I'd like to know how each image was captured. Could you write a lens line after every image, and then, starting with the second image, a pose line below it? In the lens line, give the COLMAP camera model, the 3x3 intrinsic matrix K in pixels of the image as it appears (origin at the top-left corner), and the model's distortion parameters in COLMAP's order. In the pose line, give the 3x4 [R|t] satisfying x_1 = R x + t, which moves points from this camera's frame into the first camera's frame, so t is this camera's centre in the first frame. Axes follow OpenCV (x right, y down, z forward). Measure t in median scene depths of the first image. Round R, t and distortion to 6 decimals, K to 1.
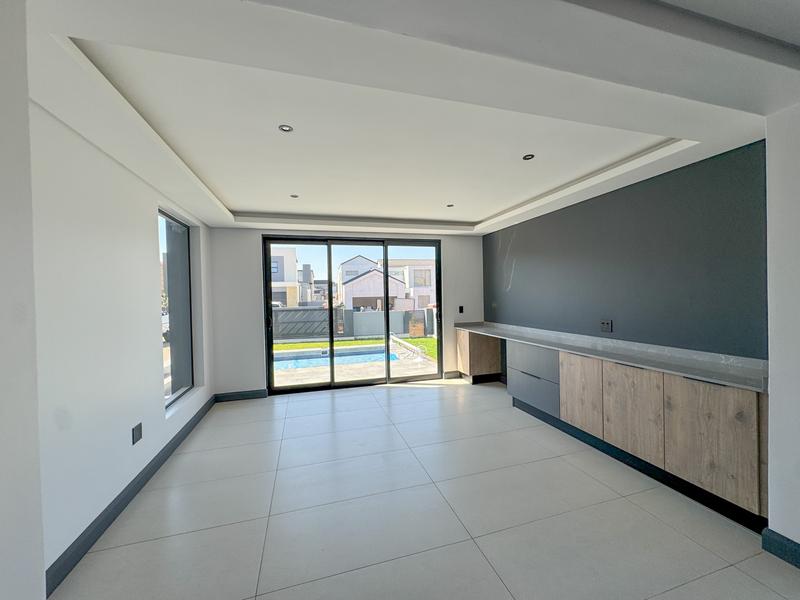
lens RADIAL K [[318.3, 0, 398.8], [0, 318.3, 299.3], [0, 0, 1]] dist [-0.002990, -0.000119]
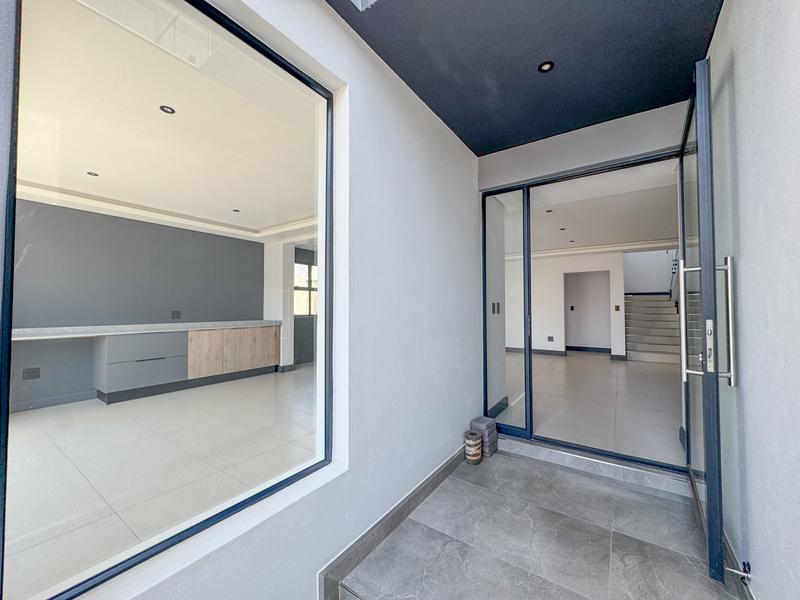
lens RADIAL K [[318.3, 0, 398.8], [0, 318.3, 299.3], [0, 0, 1]] dist [-0.002990, -0.000119]
pose [[-0.622925, 0.043501, 0.781071, -1.390114], [0.026392, 0.999053, -0.034592, 0.102633], [-0.781836, -0.000934, -0.623483, 1.303026]]
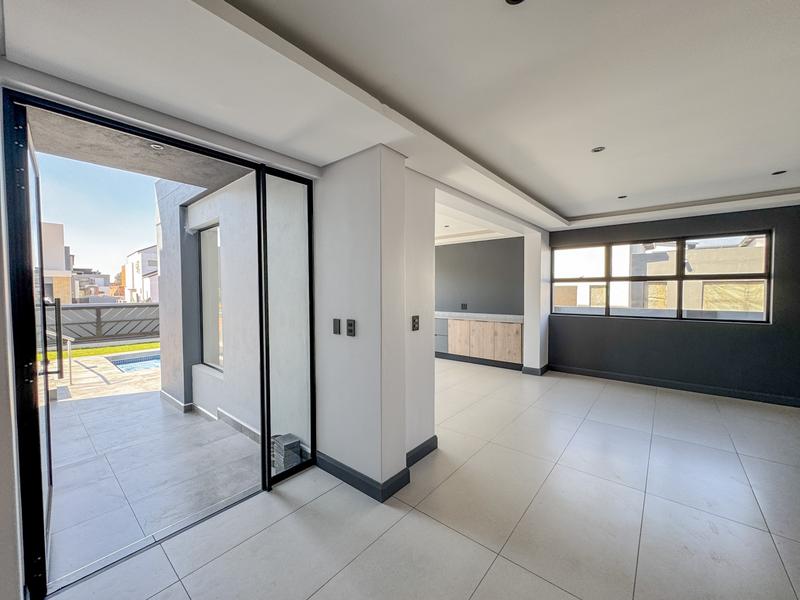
lens RADIAL K [[318.3, 0, 398.8], [0, 318.3, 299.3], [0, 0, 1]] dist [-0.002990, -0.000119]
pose [[0.832361, -0.000548, 0.554233, -0.993370], [-0.004868, 0.999954, 0.008298, 0.022548], [-0.554212, -0.009605, 0.832320, -0.576649]]
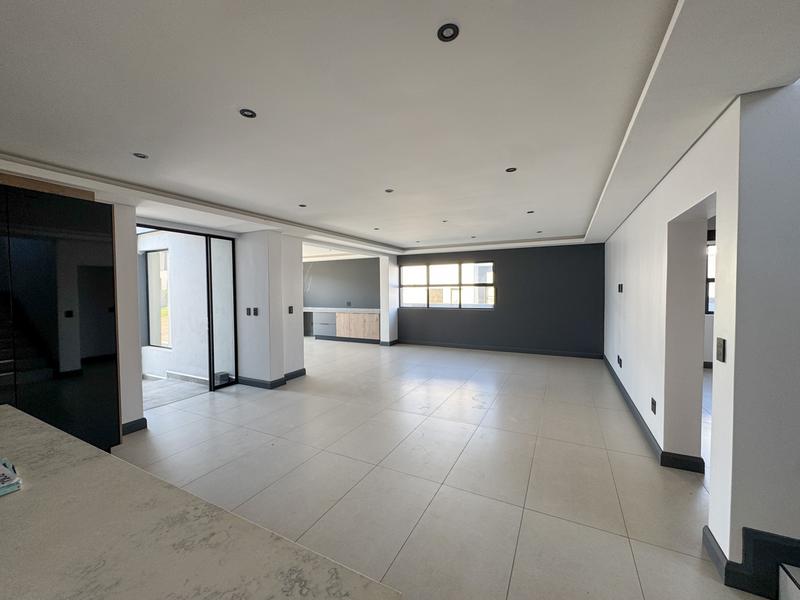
lens RADIAL K [[318.3, 0, 398.8], [0, 318.3, 299.3], [0, 0, 1]] dist [-0.002990, -0.000119]
pose [[0.687804, -0.006559, 0.725867, -1.370067], [0.004971, 0.999978, 0.004325, 0.032459], [-0.725879, 0.000633, 0.687822, -1.606024]]
